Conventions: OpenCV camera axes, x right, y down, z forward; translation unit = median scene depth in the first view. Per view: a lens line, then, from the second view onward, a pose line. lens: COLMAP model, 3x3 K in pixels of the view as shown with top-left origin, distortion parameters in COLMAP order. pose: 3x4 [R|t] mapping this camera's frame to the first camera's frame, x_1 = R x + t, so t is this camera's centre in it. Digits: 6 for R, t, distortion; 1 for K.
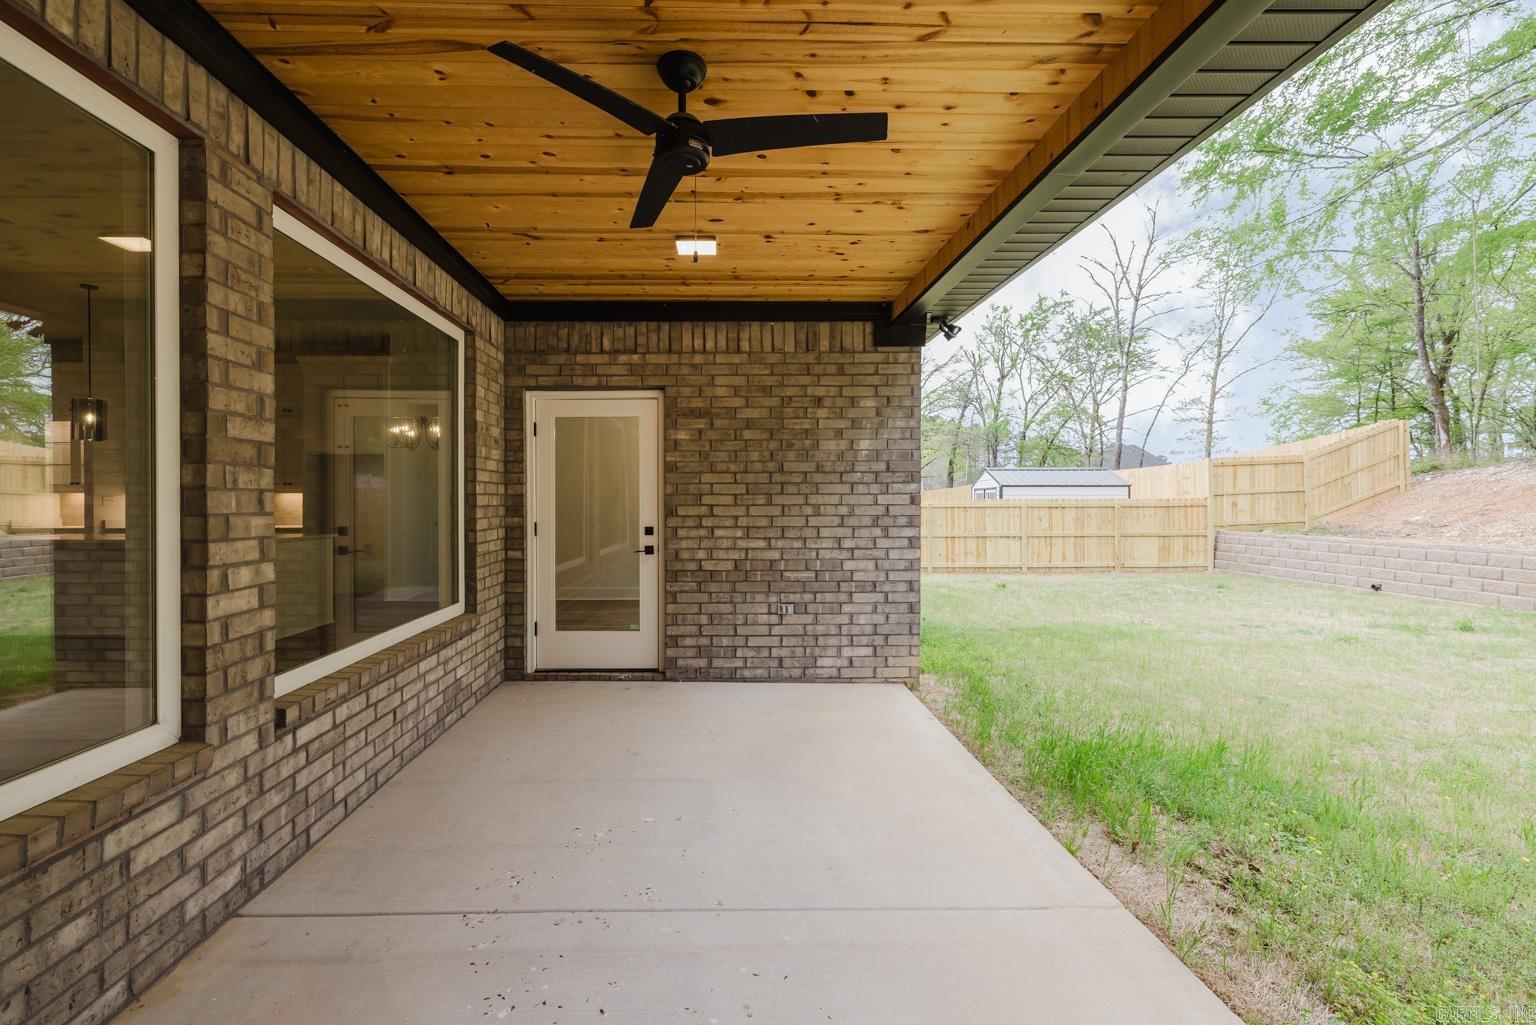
lens RADIAL K [[666.1, 0, 723.7], [0, 666.1, 503.0], [0, 0, 1]] dist [0.009306, -0.002397]
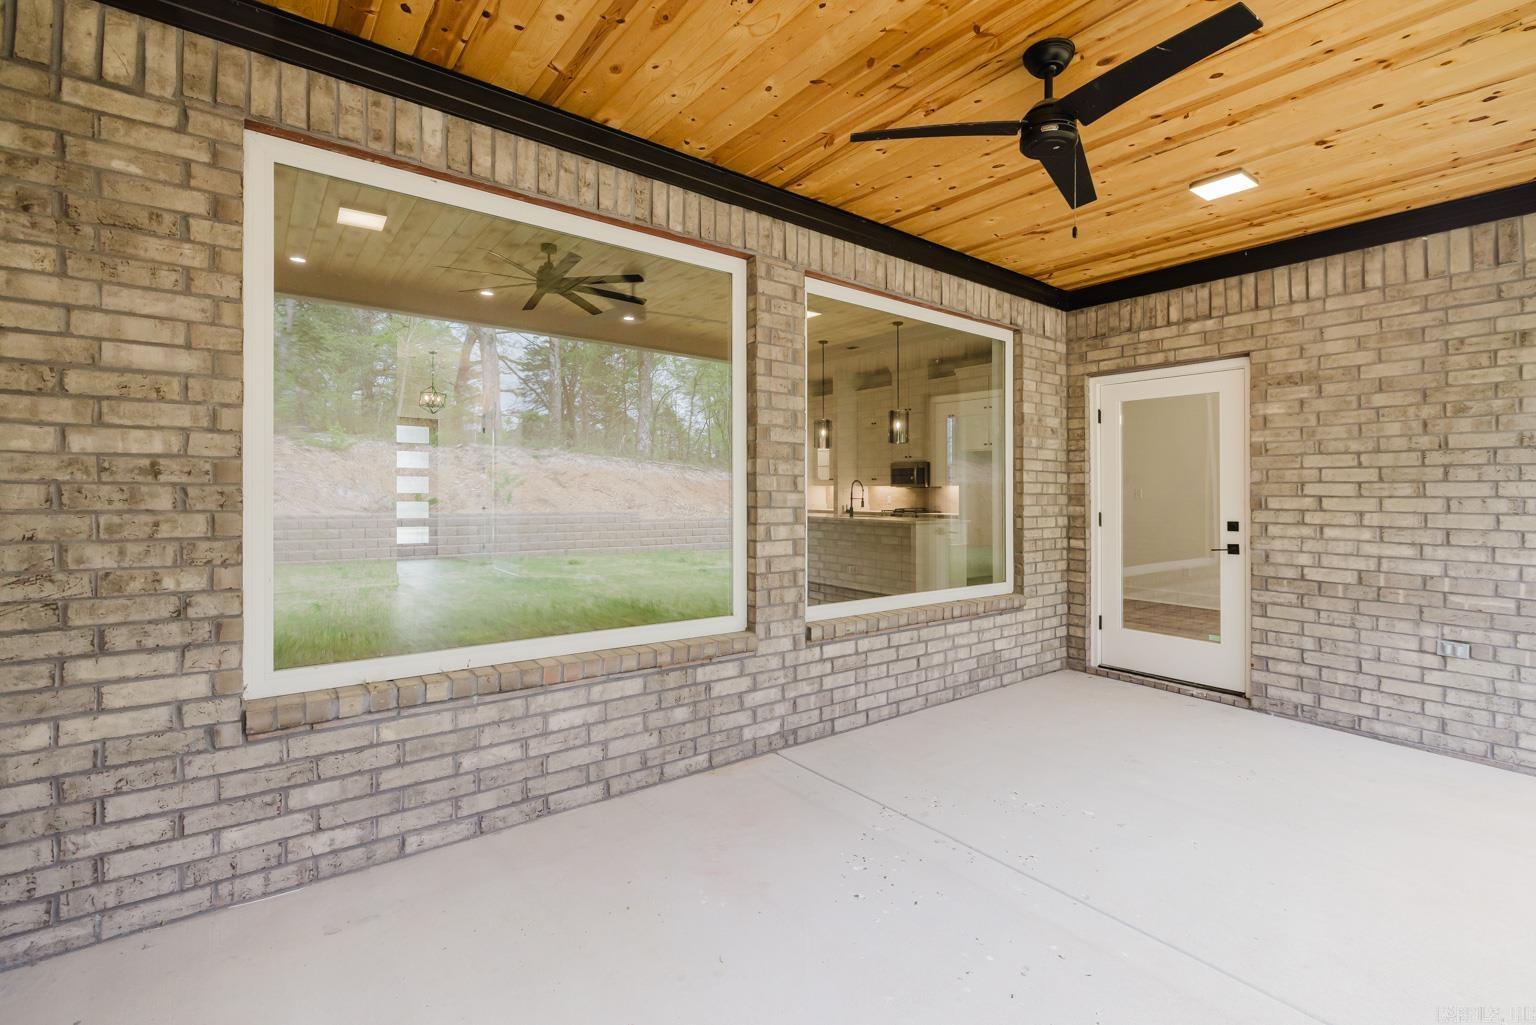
lens RADIAL K [[696.6, 0, 778.4], [0, 696.6, 503.2], [0, 0, 1]] dist [-0.007079, 0.000469]
pose [[0.605026, 0.018627, -0.795988, 0.247791], [-0.015411, 0.999813, 0.011683, 0.011650], [0.796056, 0.005198, 0.605200, 0.017042]]
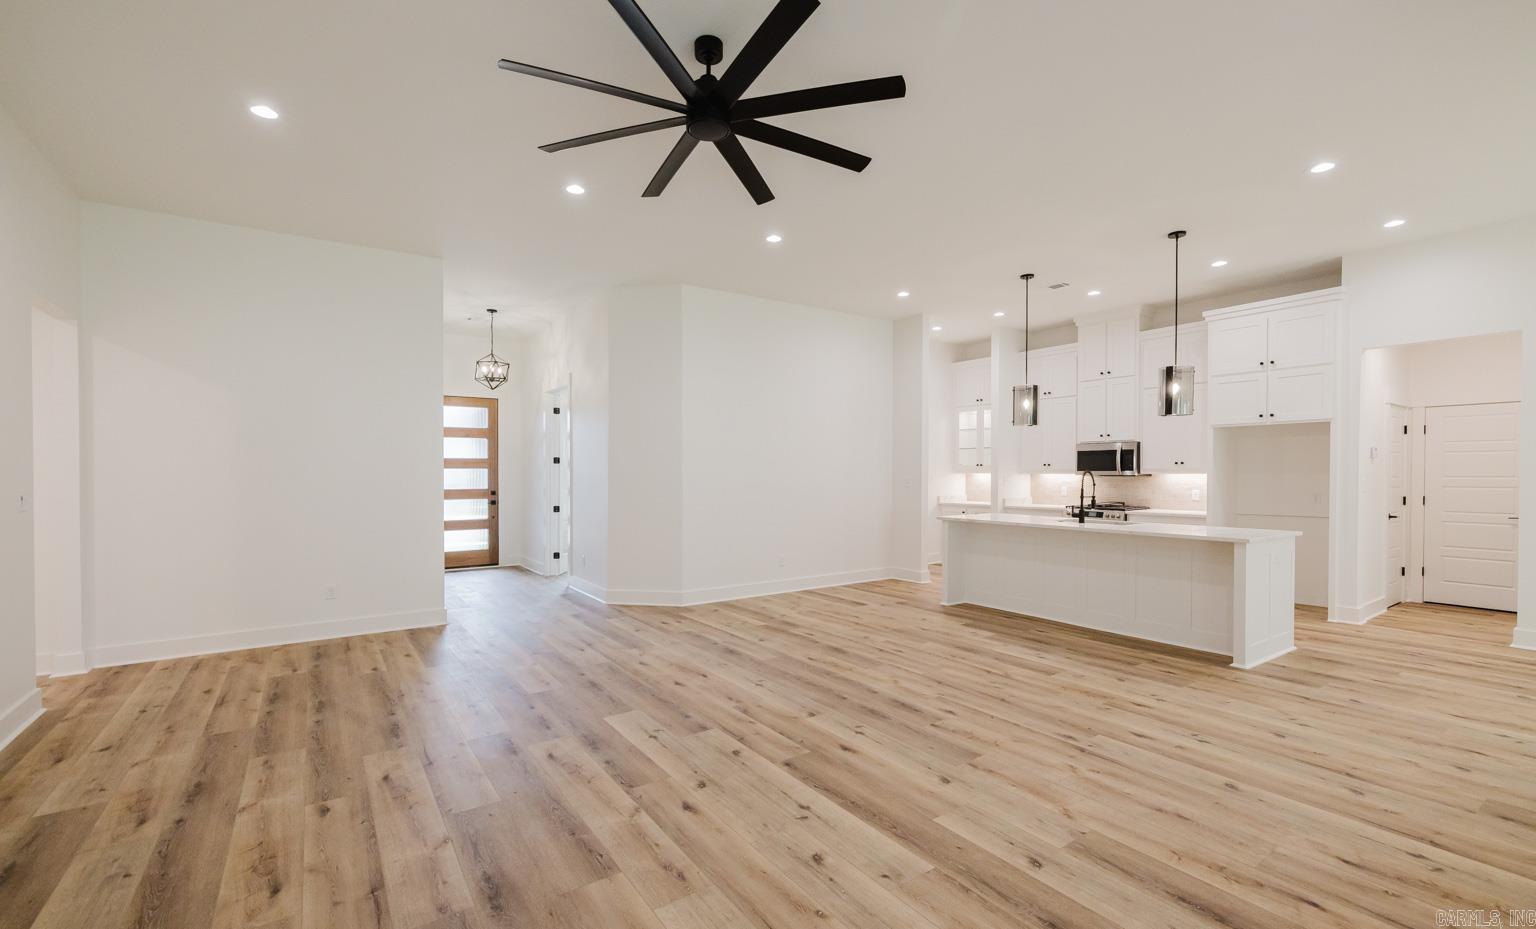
lens RADIAL K [[662.4, 0, 772.6], [0, 662.4, 478.7], [0, 0, 1]] dist [0.004138, -0.001596]
pose [[0.559195, 0.009106, -0.828986, -0.576427], [-0.004505, 0.999958, 0.007945, -0.033066], [0.829024, -0.000708, 0.559212, 0.164563]]
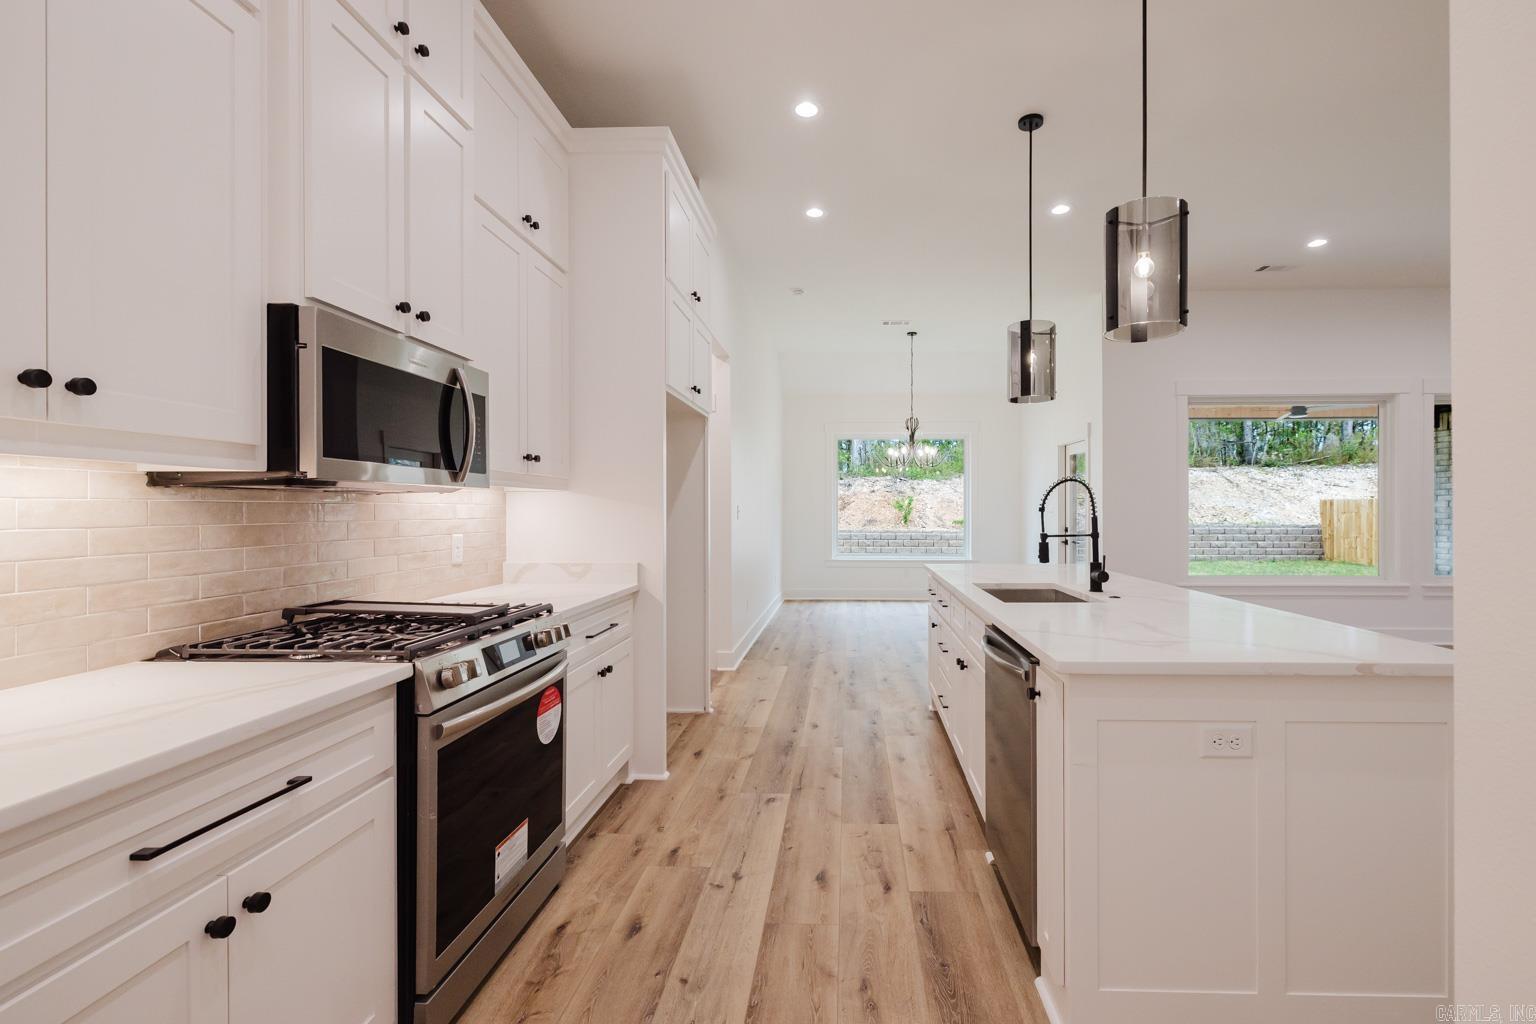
lens RADIAL K [[666.1, 0, 828.0], [0, 666.1, 503.3], [0, 0, 1]] dist [0.009306, -0.002397]
pose [[0.057891, 0.011430, 0.998257, -2.168897], [0.010023, 0.999877, -0.012030, -0.010686], [-0.998273, 0.010702, 0.057769, 1.842938]]
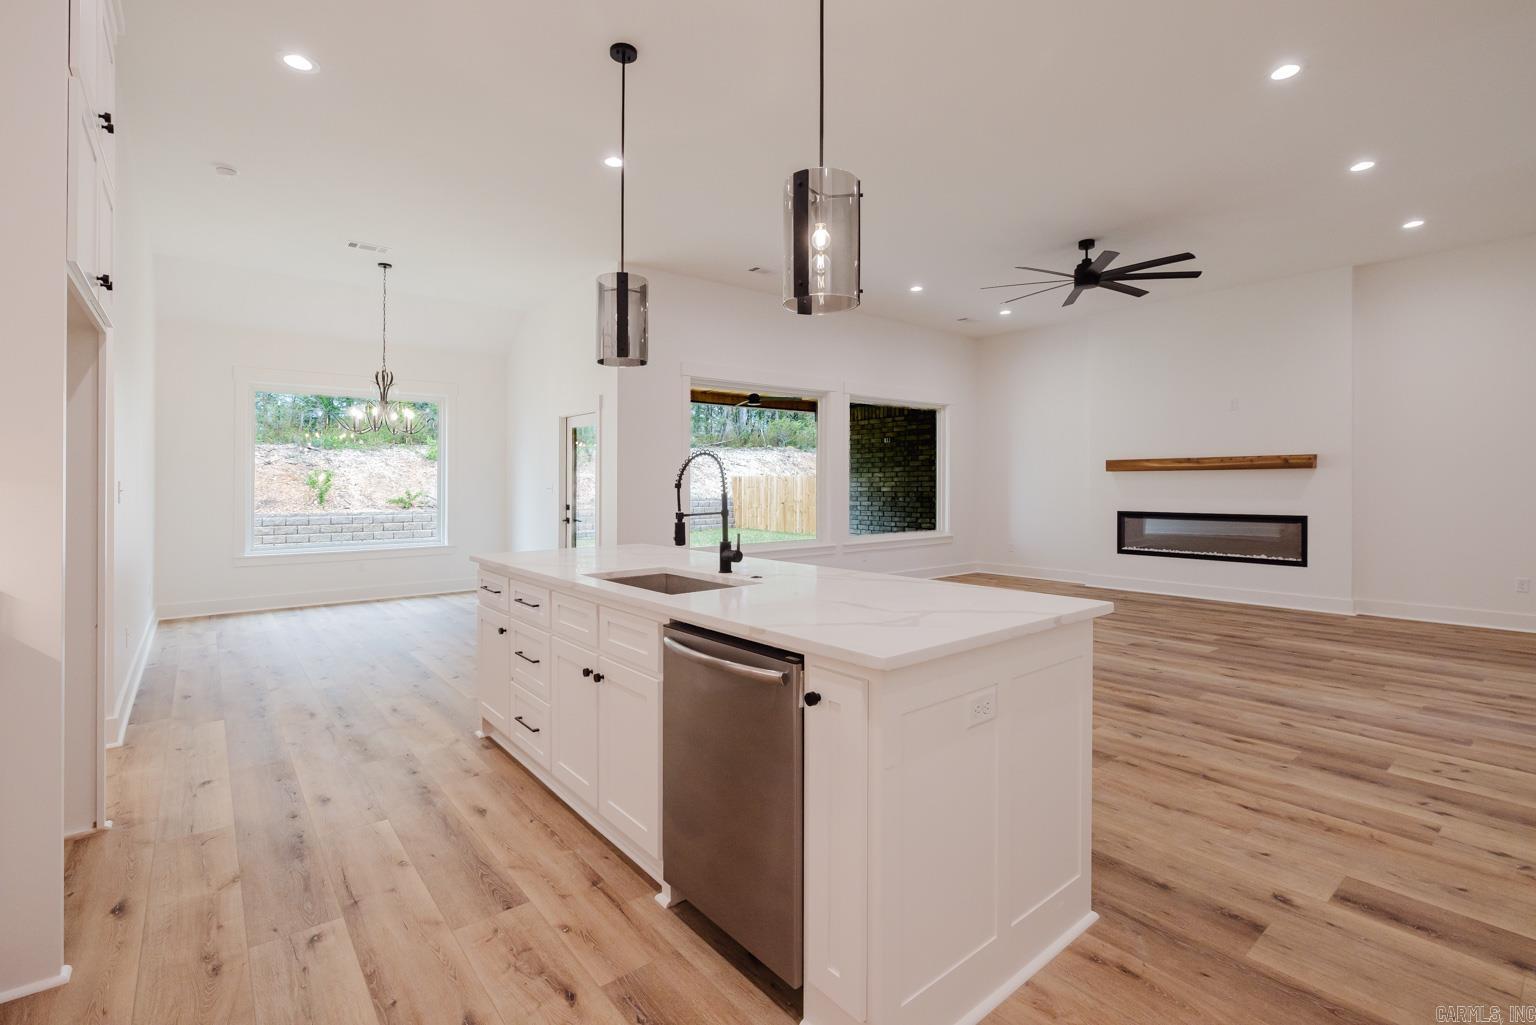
lens RADIAL K [[696.6, 0, 763.1], [0, 696.6, 479.1], [0, 0, 1]] dist [-0.007079, 0.000469]
pose [[-0.607472, 0.011042, 0.794265, -2.021729], [0.013444, 0.999903, -0.003619, -0.013429], [-0.794228, 0.008479, -0.607561, 1.994463]]
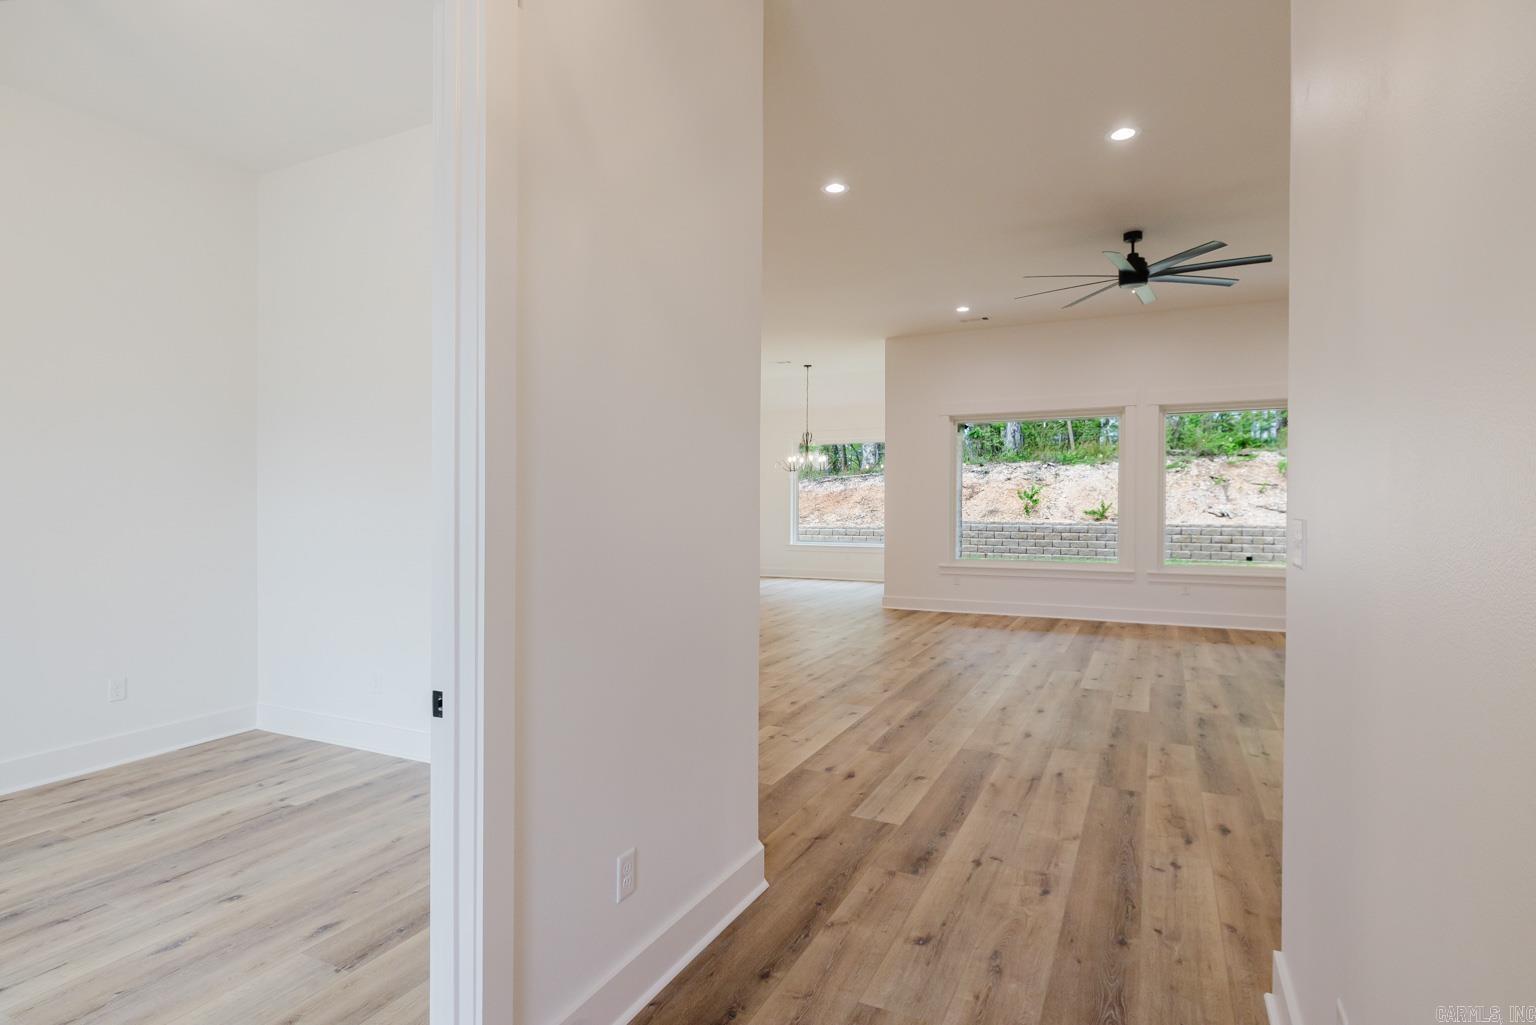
lens RADIAL K [[781.2, 0, 758.8], [0, 781.2, 561.2], [0, 0, 1]] dist [-0.015362, 0.000452]
pose [[0.470564, -0.073400, 0.879308, -2.861975], [0.013899, 0.997027, 0.075788, -0.026905], [-0.882257, -0.023442, 0.470185, 0.462593]]
